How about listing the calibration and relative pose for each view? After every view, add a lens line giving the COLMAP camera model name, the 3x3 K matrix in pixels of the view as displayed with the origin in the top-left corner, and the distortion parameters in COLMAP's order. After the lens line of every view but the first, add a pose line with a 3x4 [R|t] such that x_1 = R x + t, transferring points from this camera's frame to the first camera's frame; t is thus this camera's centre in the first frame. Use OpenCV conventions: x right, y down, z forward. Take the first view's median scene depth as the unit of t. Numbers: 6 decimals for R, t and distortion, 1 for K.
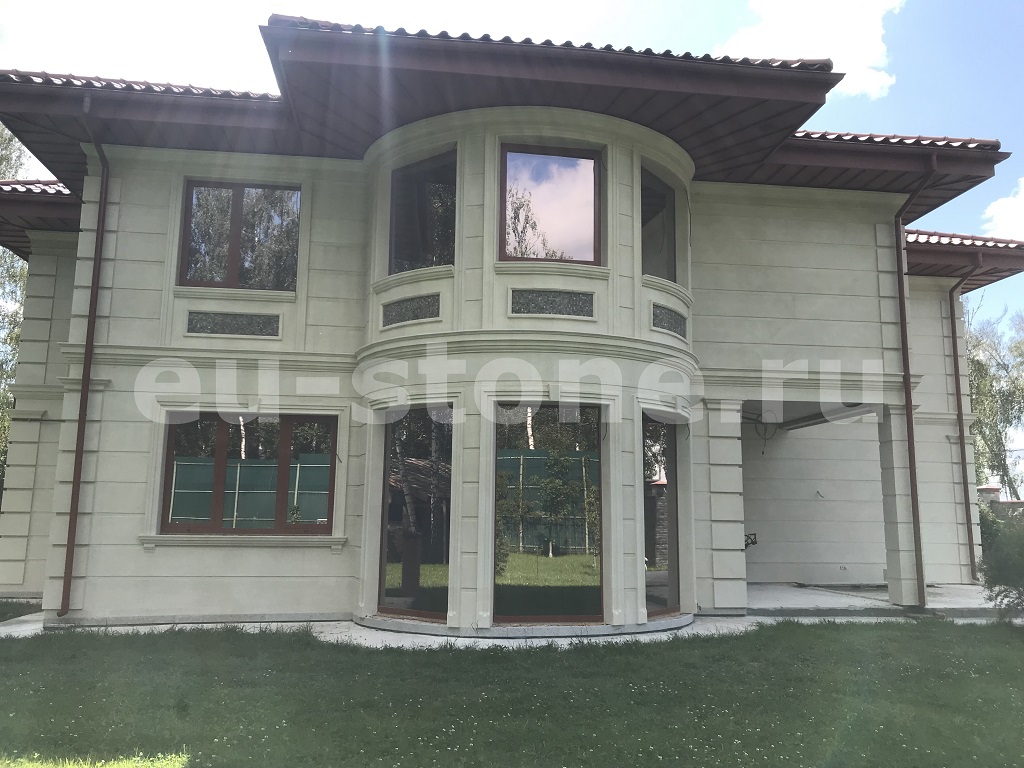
lens RADIAL K [[836.3, 0, 514.8], [0, 836.3, 370.2], [0, 0, 1]] dist [0.037681, -0.013005]
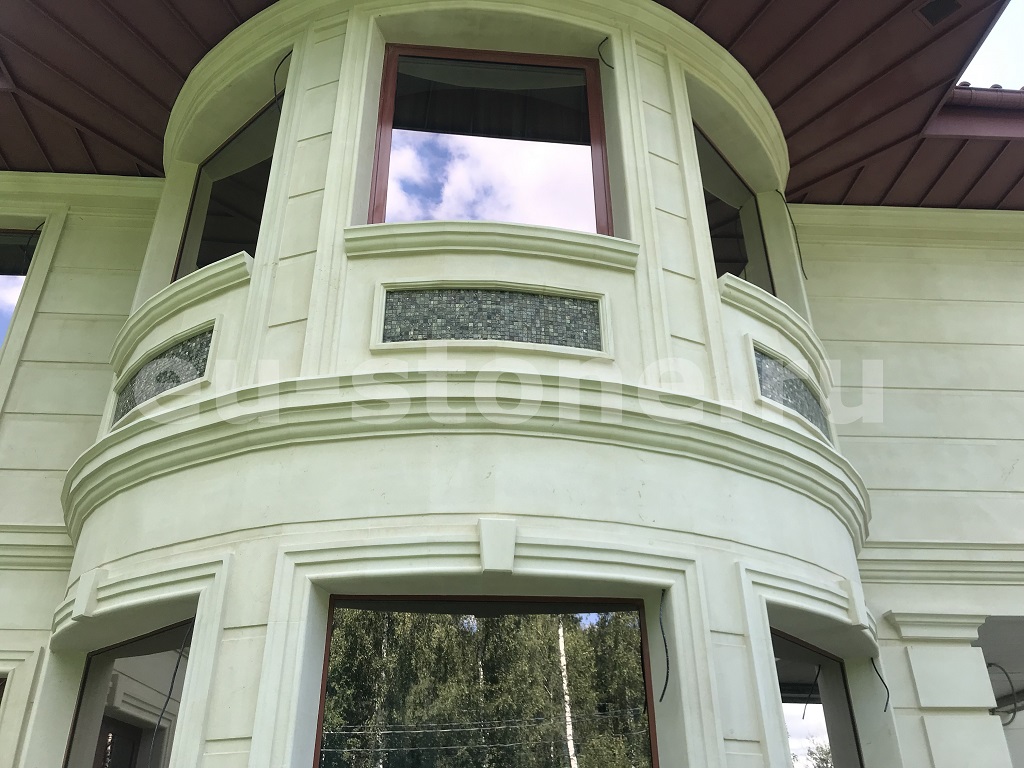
lens RADIAL K [[836.3, 0, 514.8], [0, 836.3, 370.2], [0, 0, 1]] dist [0.037681, -0.013005]
pose [[0.997995, -0.048614, -0.040524, 0.068225], [0.031360, 0.936013, -0.350565, 0.074559], [0.054973, 0.348591, 0.935661, 0.641164]]
